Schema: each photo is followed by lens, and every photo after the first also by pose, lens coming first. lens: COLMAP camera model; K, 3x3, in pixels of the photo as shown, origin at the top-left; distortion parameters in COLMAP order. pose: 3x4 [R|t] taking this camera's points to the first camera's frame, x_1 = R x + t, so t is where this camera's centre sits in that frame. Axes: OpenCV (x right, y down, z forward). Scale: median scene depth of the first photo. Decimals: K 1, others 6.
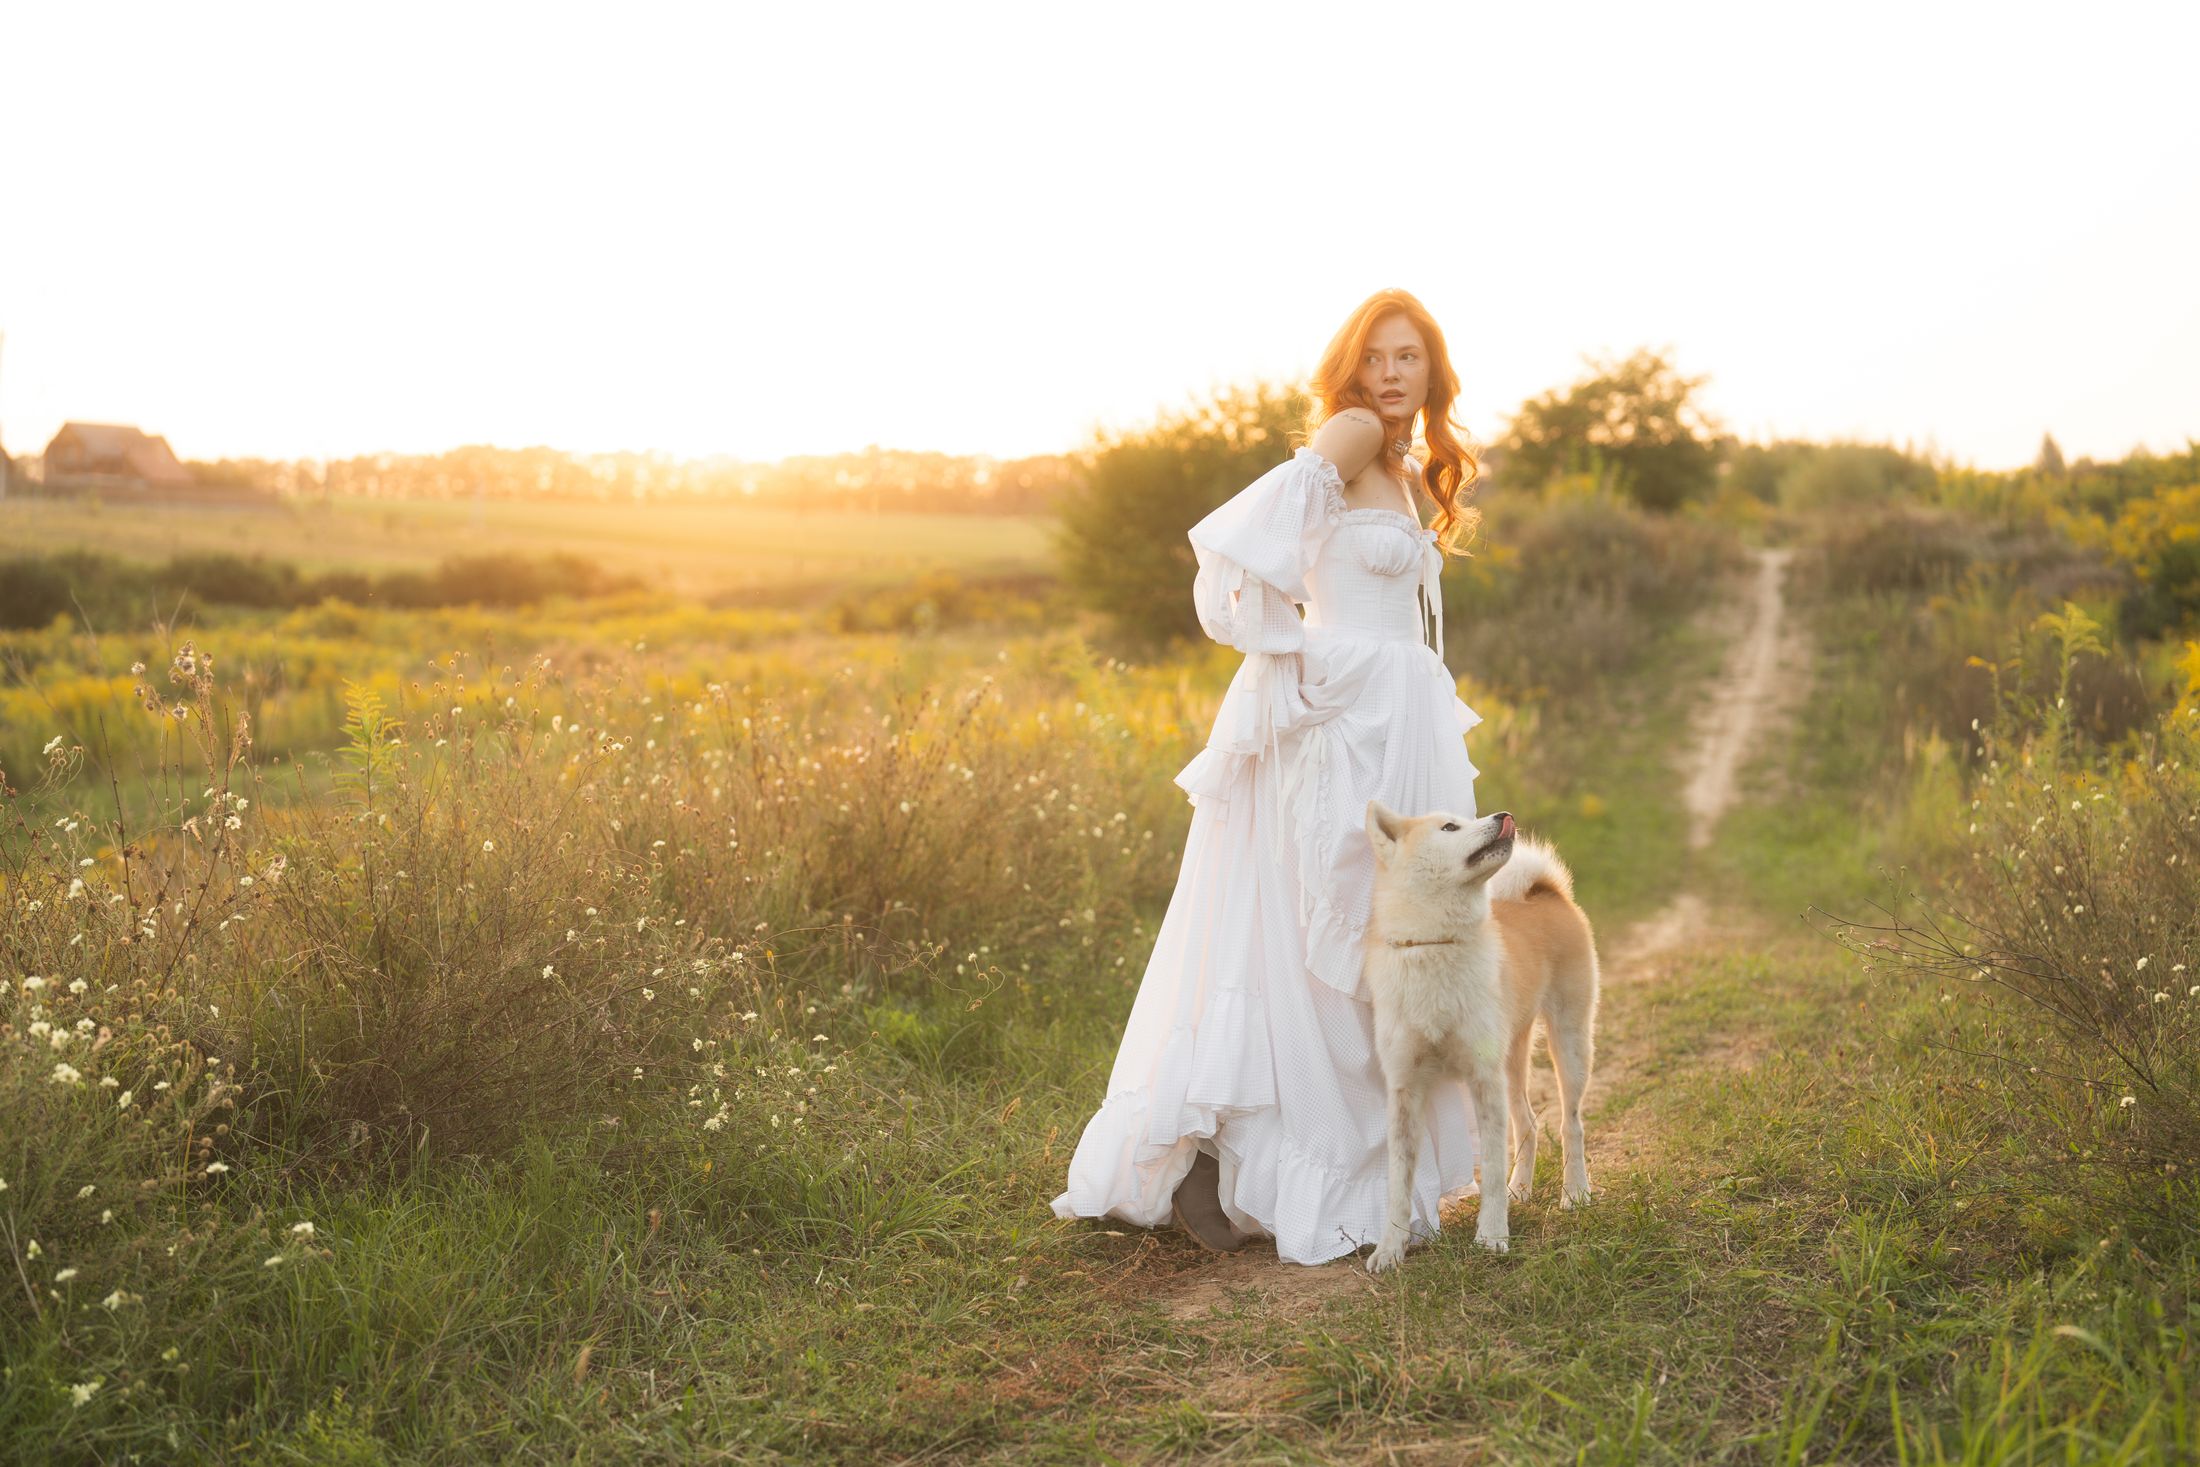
lens RADIAL K [[3127.7, 0, 1100.0], [0, 3127.7, 733.5], [0, 0, 1]] dist [-0.028766, 0.671767]
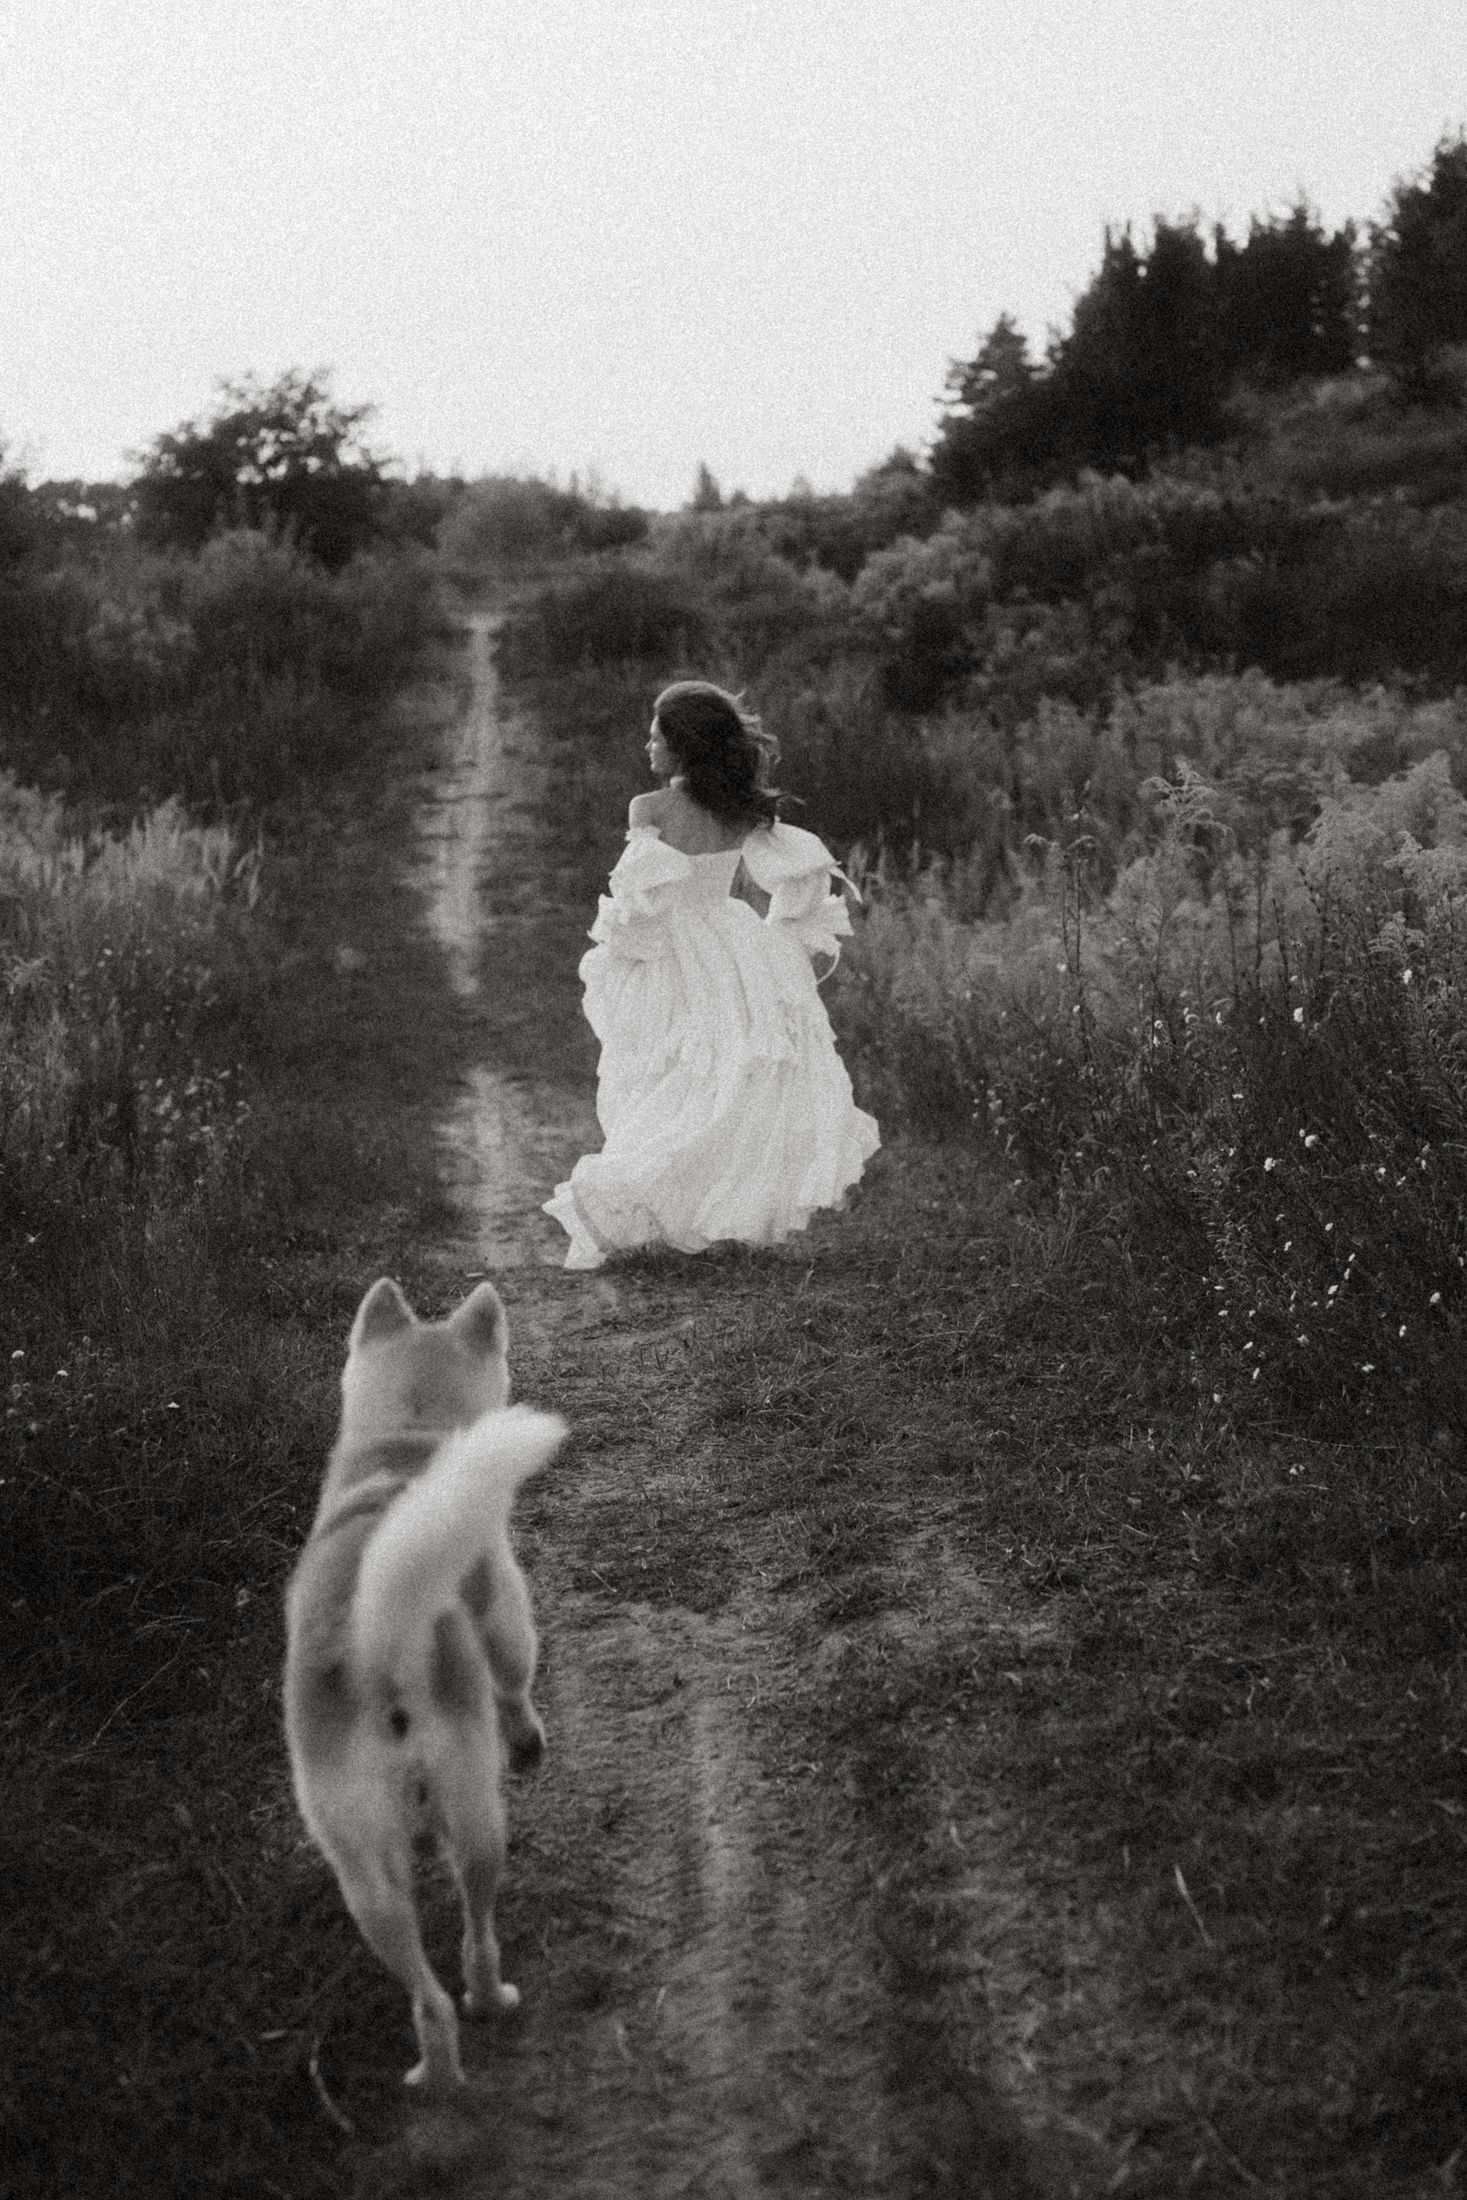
lens RADIAL K [[3297.9, 0, 733.5], [0, 3297.9, 1100.0], [0, 0, 1]] dist [-0.009562, 0.013089]
pose [[0.947663, -0.070996, 0.311277, -0.011823], [0.040554, 0.993833, 0.103208, -0.017571], [-0.316685, -0.085183, 0.944698, 0.114953]]
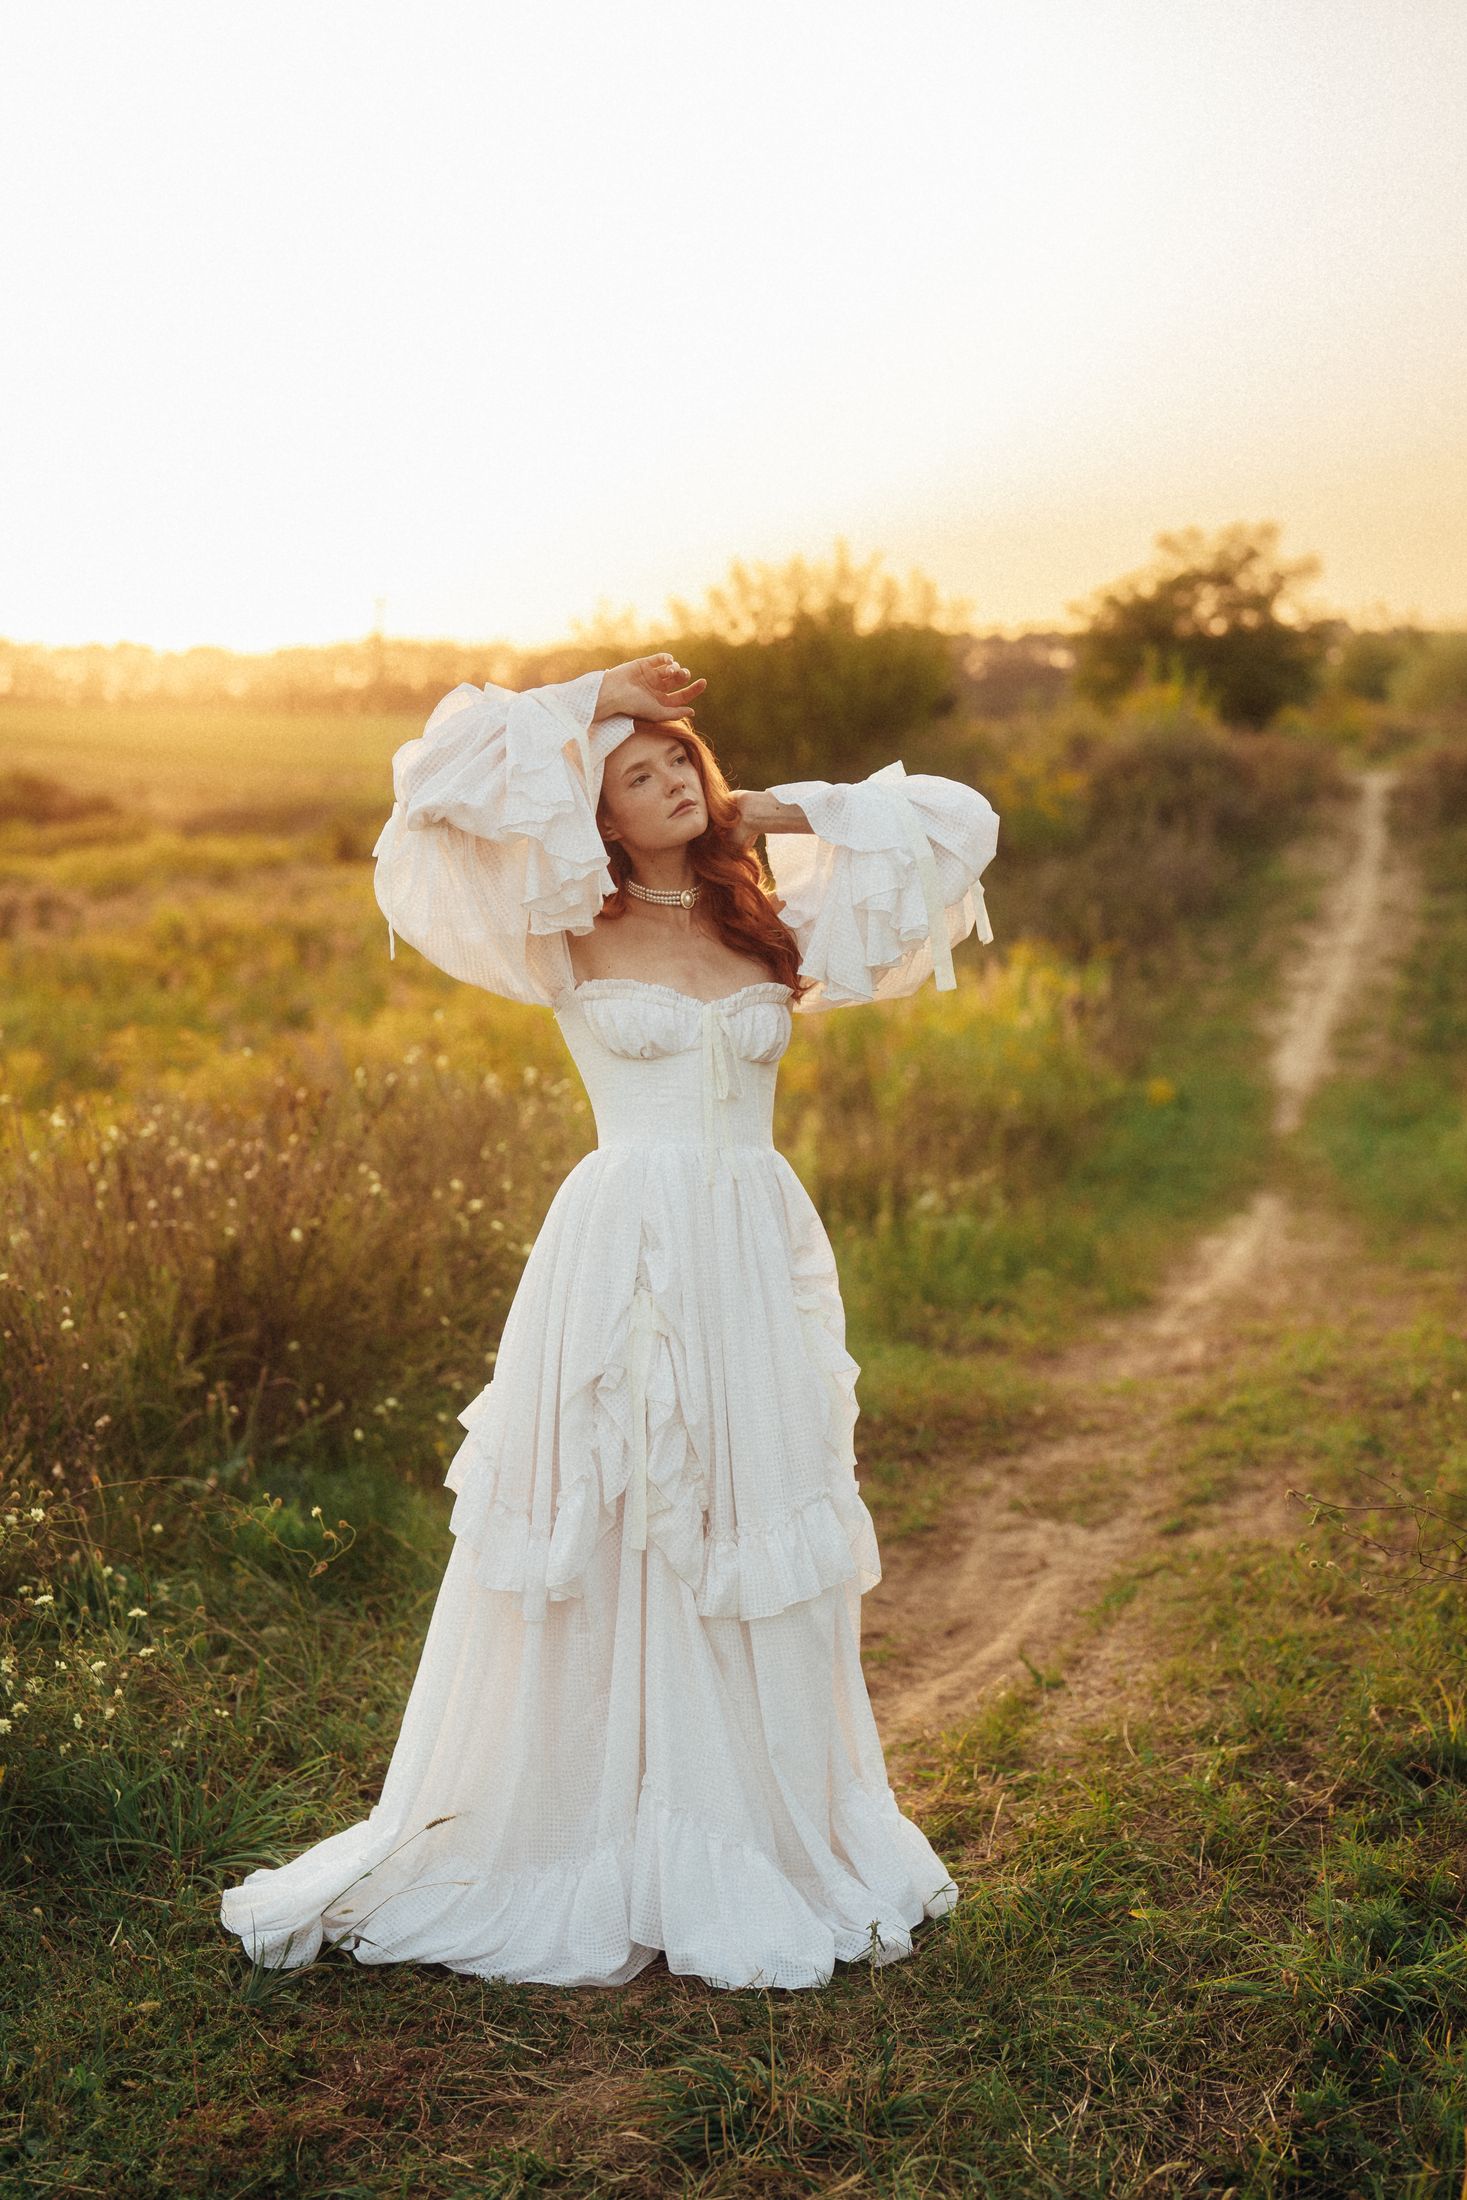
lens RADIAL K [[3490.3, 0, 733.5], [0, 3490.3, 1100.0], [0, 0, 1]] dist [-0.018507, 0.015335]
pose [[0.999672, -0.012750, 0.022218, 0.010338], [0.011675, 0.998786, 0.047859, -0.016474], [-0.022801, -0.047584, 0.998607, 0.013113]]
